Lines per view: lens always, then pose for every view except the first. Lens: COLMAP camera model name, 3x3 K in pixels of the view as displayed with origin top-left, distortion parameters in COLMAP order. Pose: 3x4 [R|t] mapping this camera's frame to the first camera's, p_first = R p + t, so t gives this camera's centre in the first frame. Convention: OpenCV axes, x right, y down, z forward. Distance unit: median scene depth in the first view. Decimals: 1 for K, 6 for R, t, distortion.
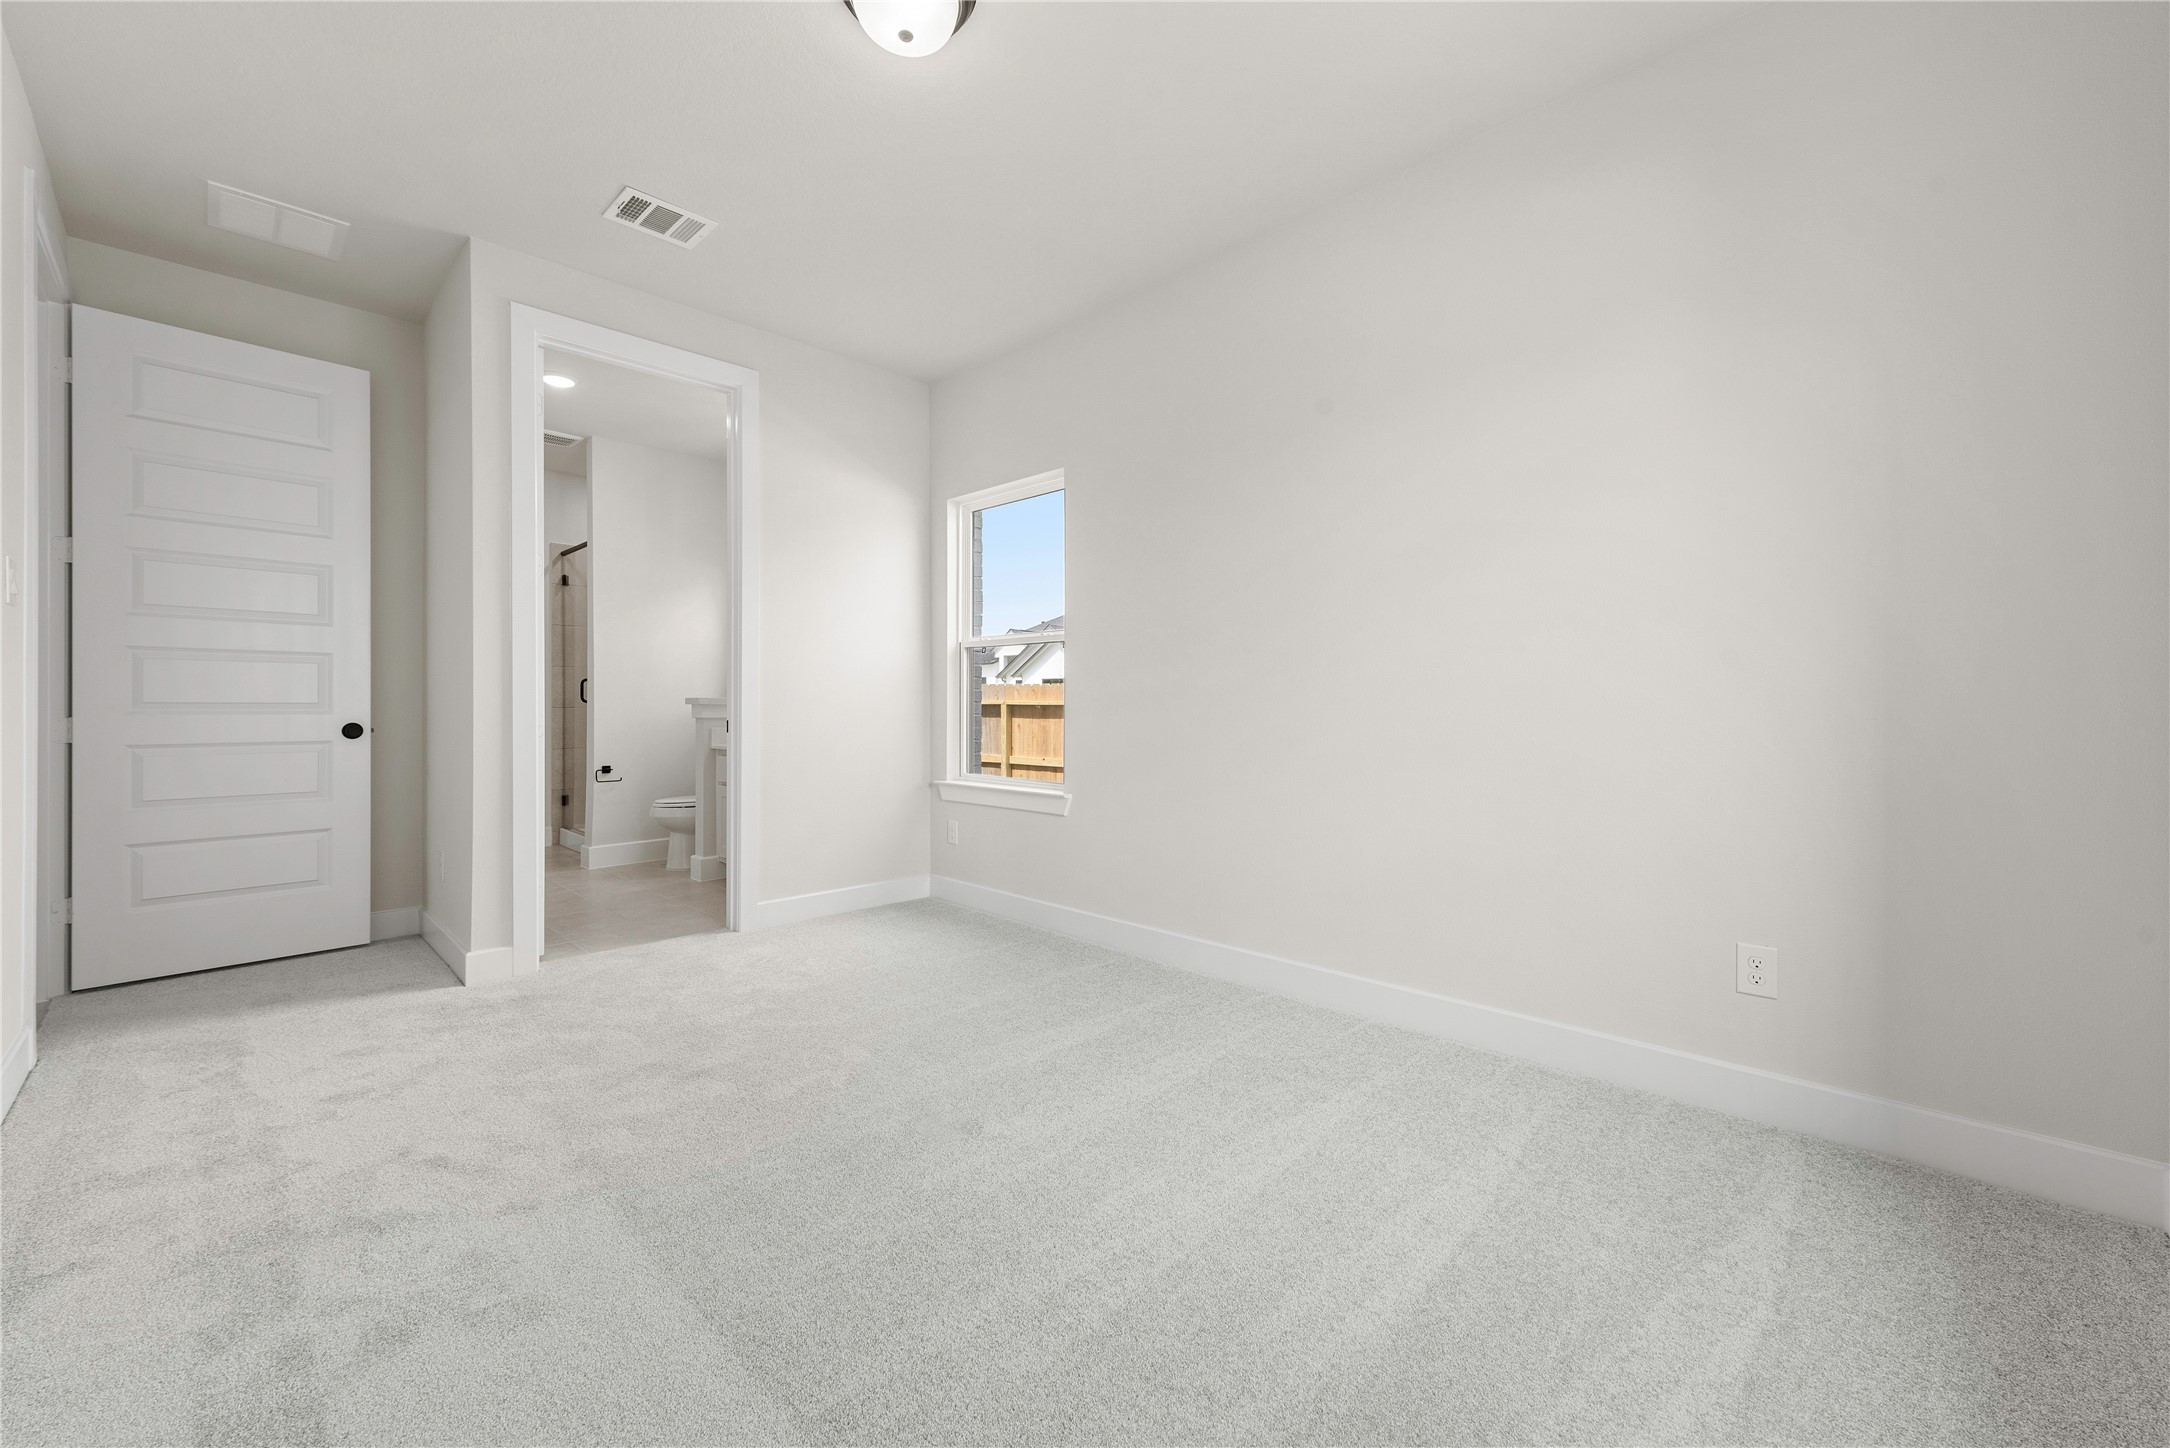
lens RADIAL K [[849.0, 0, 1084.3], [0, 849.0, 719.2], [0, 0, 1]] dist [0.010818, -0.002906]
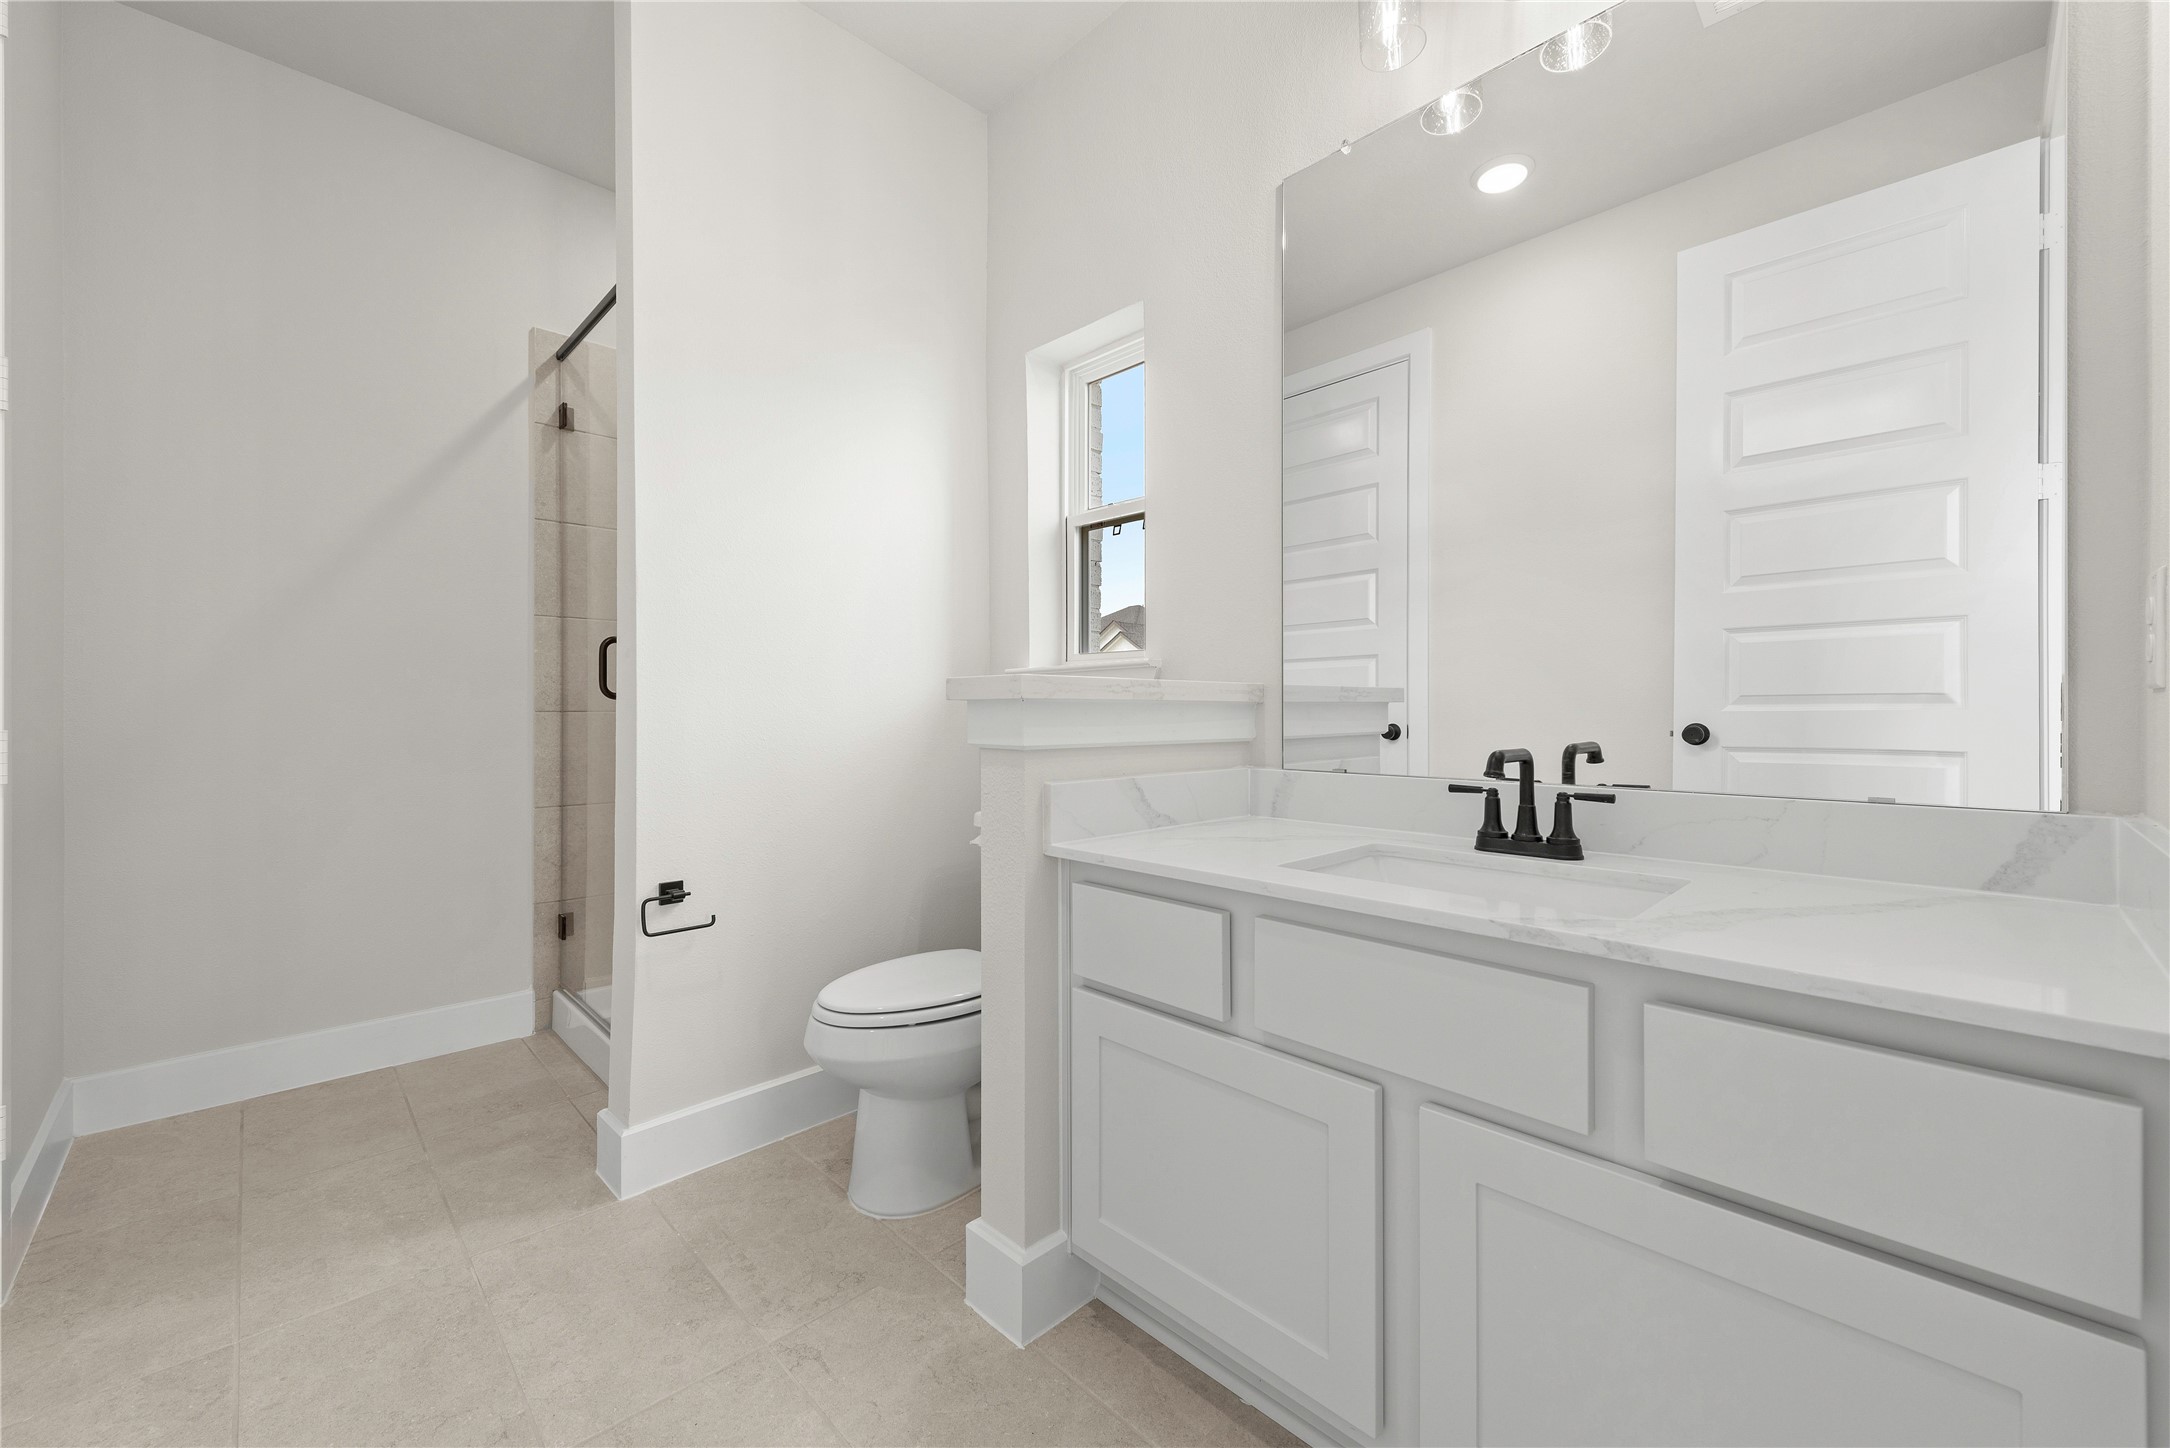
lens RADIAL K [[849.0, 0, 1086.4], [0, 849.0, 718.8], [0, 0, 1]] dist [0.010818, -0.002906]
pose [[0.999779, -0.000792, -0.020996, -0.336878], [0.000725, 0.999995, -0.003191, -0.008635], [0.020998, 0.003175, 0.999774, 0.574833]]
